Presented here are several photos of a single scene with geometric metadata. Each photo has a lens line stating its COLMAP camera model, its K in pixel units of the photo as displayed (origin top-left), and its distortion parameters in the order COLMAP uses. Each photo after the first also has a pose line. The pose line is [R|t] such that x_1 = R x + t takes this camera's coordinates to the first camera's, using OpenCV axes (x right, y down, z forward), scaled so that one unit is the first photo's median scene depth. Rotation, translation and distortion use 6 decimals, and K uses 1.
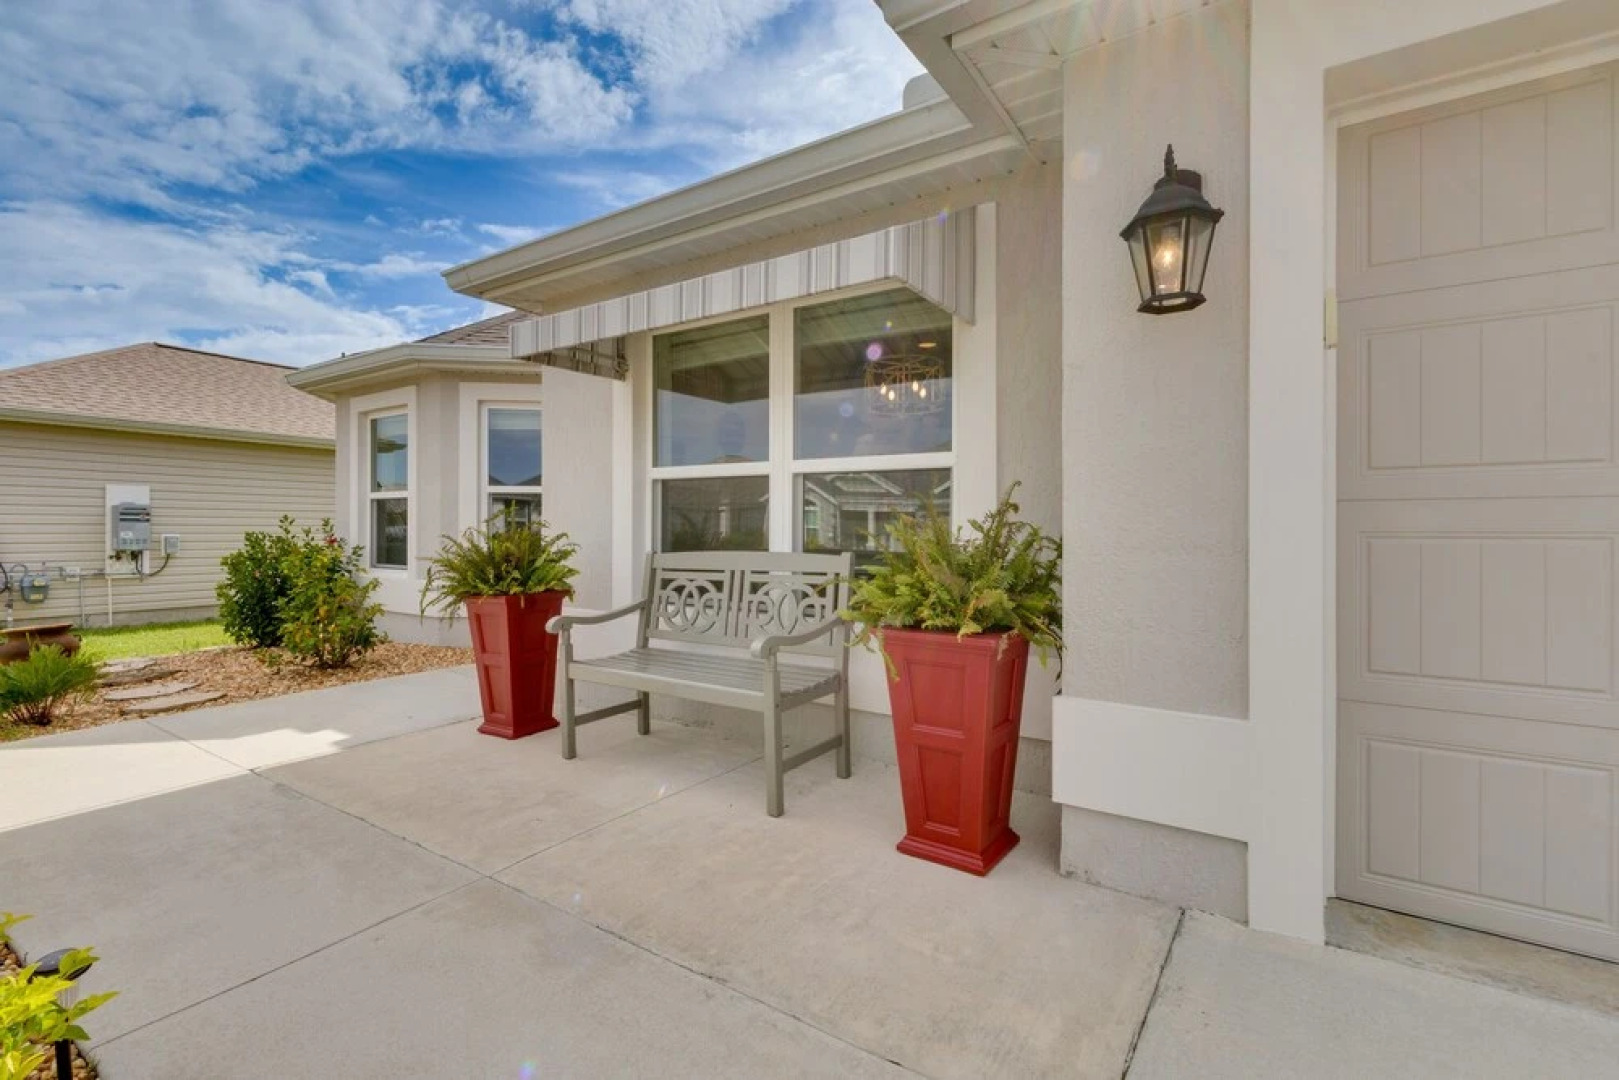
lens RADIAL K [[753.2, 0, 777.5], [0, 753.2, 522.1], [0, 0, 1]] dist [-0.001473, 0.000006]
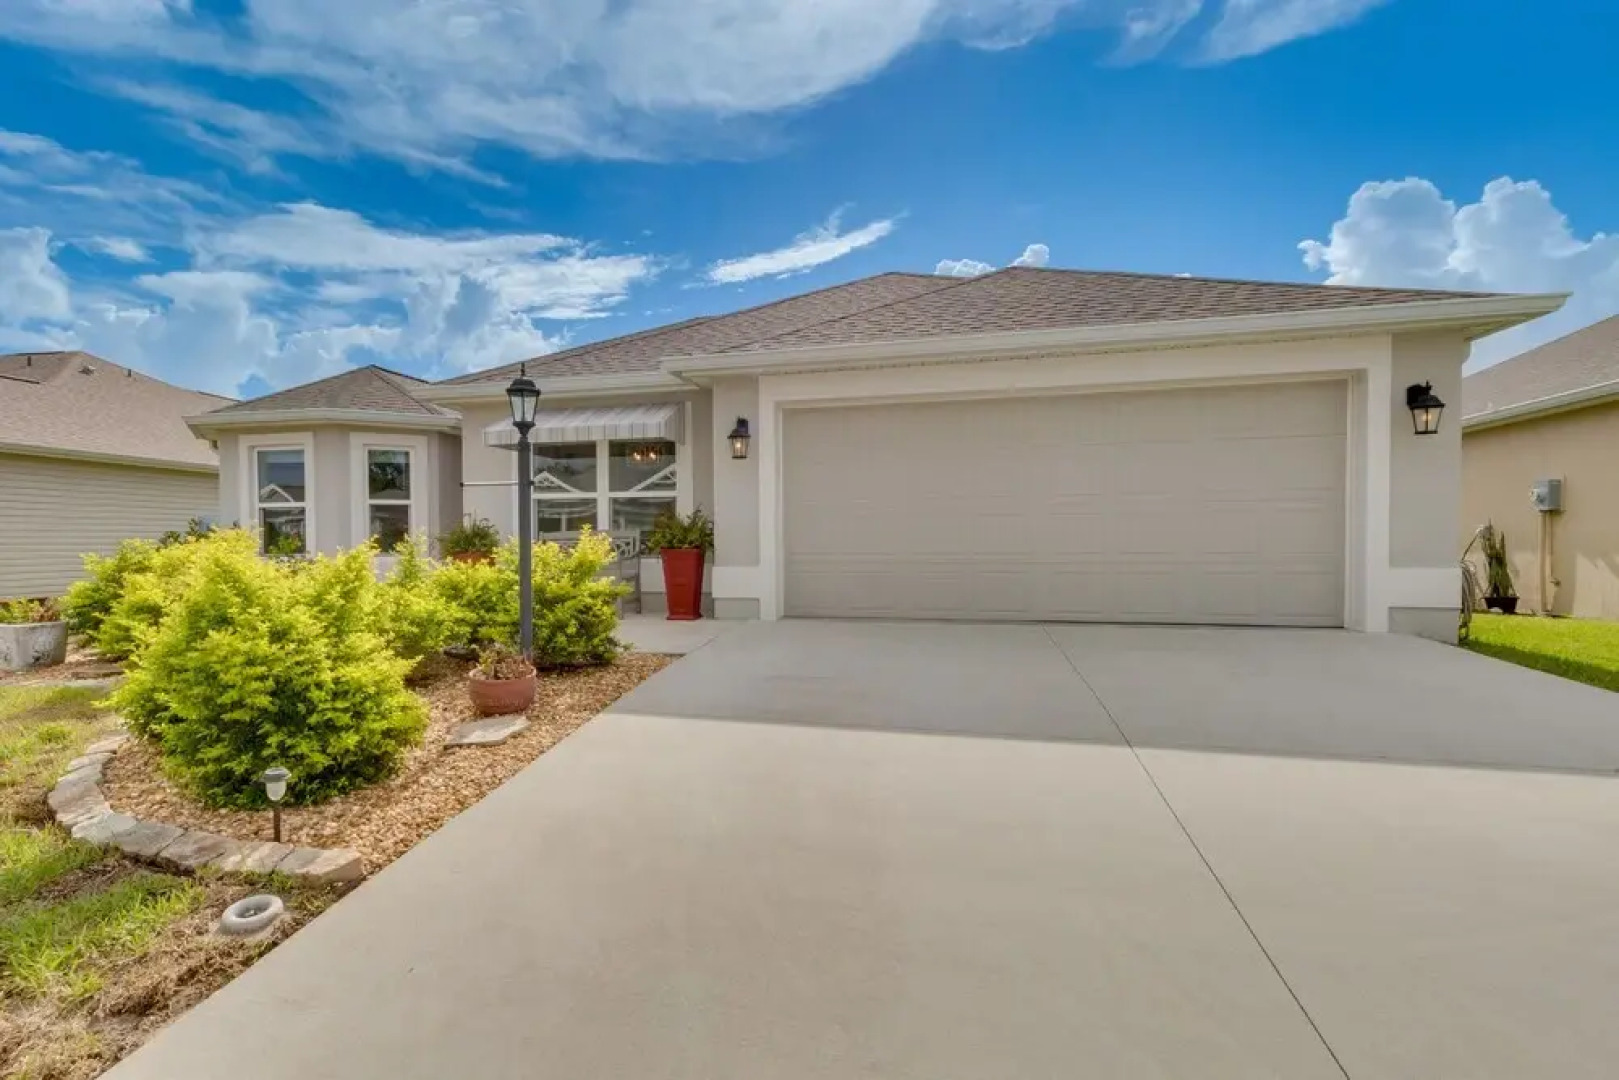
lens RADIAL K [[761.9, 0, 777.4], [0, 761.9, 510.6], [0, 0, 1]] dist [0.001746, 0.000462]
pose [[0.911187, 0.001578, 0.411991, -0.574145], [0.013111, 0.999375, -0.032824, 0.072719], [-0.411785, 0.035310, 0.910597, -1.660450]]
